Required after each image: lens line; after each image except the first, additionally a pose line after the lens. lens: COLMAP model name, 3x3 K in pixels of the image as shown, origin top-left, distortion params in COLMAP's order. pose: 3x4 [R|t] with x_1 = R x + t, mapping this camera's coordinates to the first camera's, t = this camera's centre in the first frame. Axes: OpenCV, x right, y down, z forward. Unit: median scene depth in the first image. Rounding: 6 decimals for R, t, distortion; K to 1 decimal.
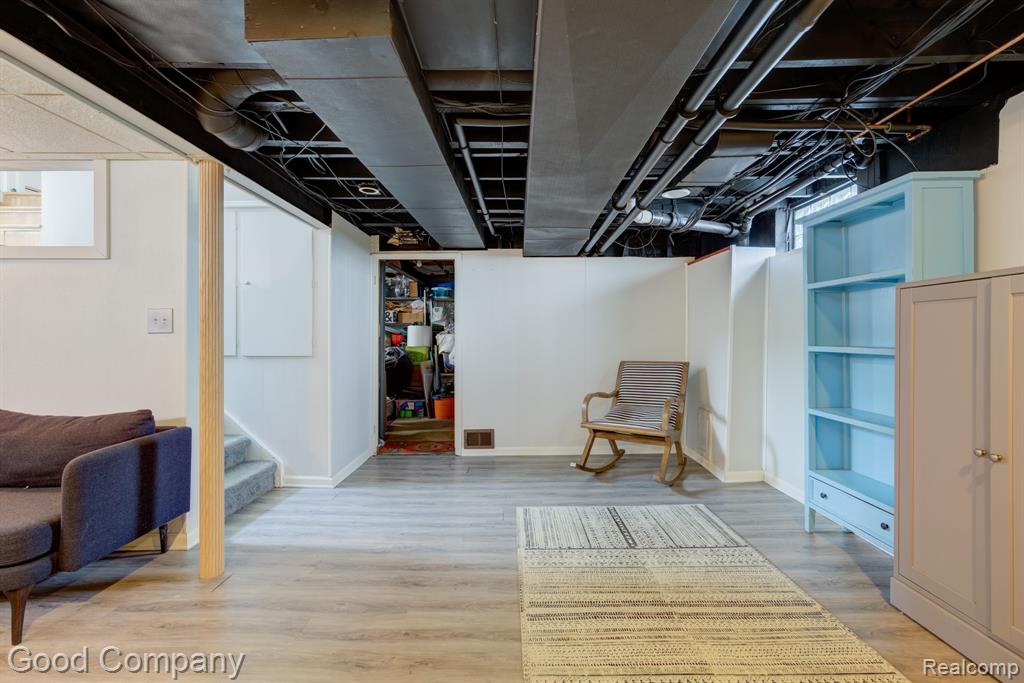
lens RADIAL K [[493.1, 0, 514.7], [0, 493.1, 343.8], [0, 0, 1]] dist [0.002580, 0.000231]
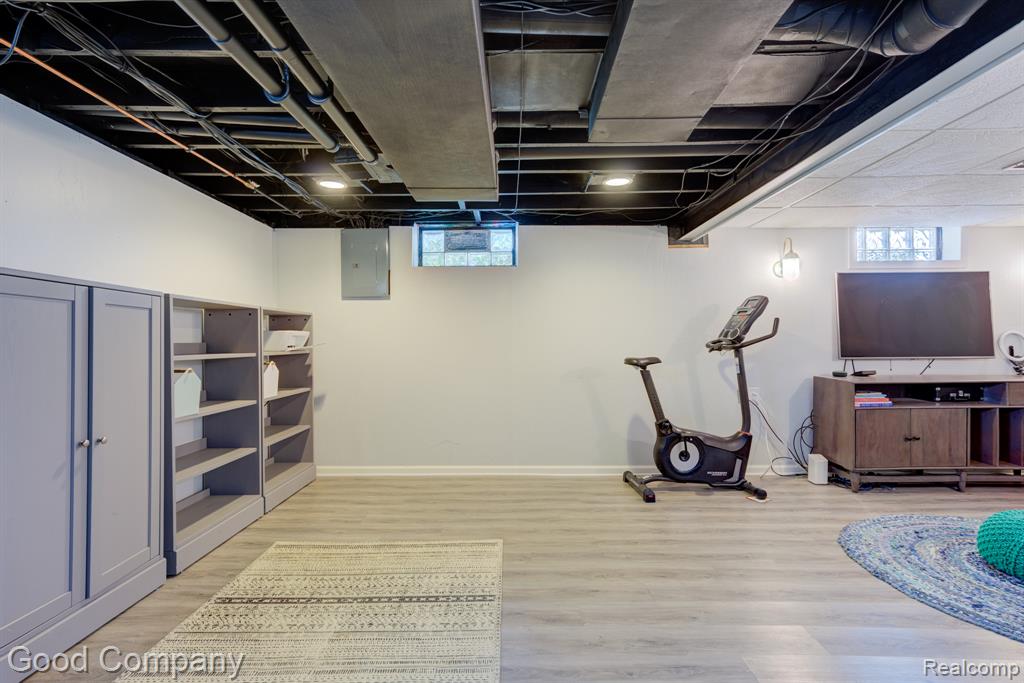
lens RADIAL K [[498.5, 0, 506.2], [0, 498.5, 340.7], [0, 0, 1]] dist [0.001610, 0.004499]
pose [[-0.999952, 0.005476, 0.008094, -0.008796], [0.005454, 0.999981, -0.002708, -0.001829], [-0.008109, -0.002664, -0.999964, 1.974017]]
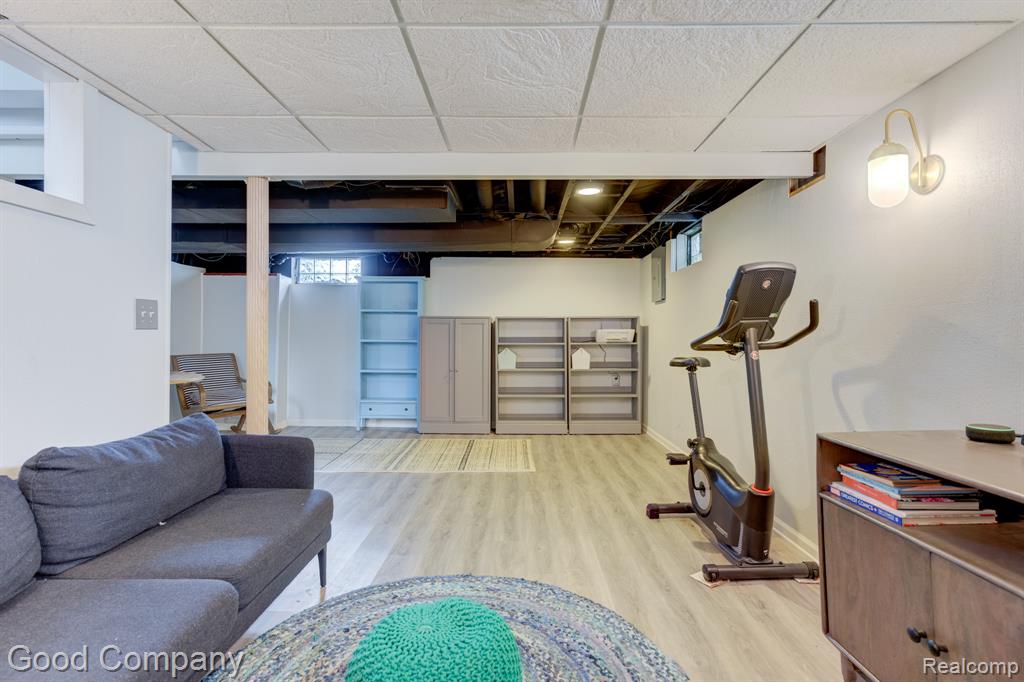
lens RADIAL K [[493.1, 0, 510.6], [0, 493.1, 337.5], [0, 0, 1]] dist [0.002580, 0.000231]
pose [[0.016592, -0.000712, 0.999862, -2.230689], [0.000932, 0.999999, 0.000697, -0.005748], [-0.999862, 0.000921, 0.016593, 0.523403]]
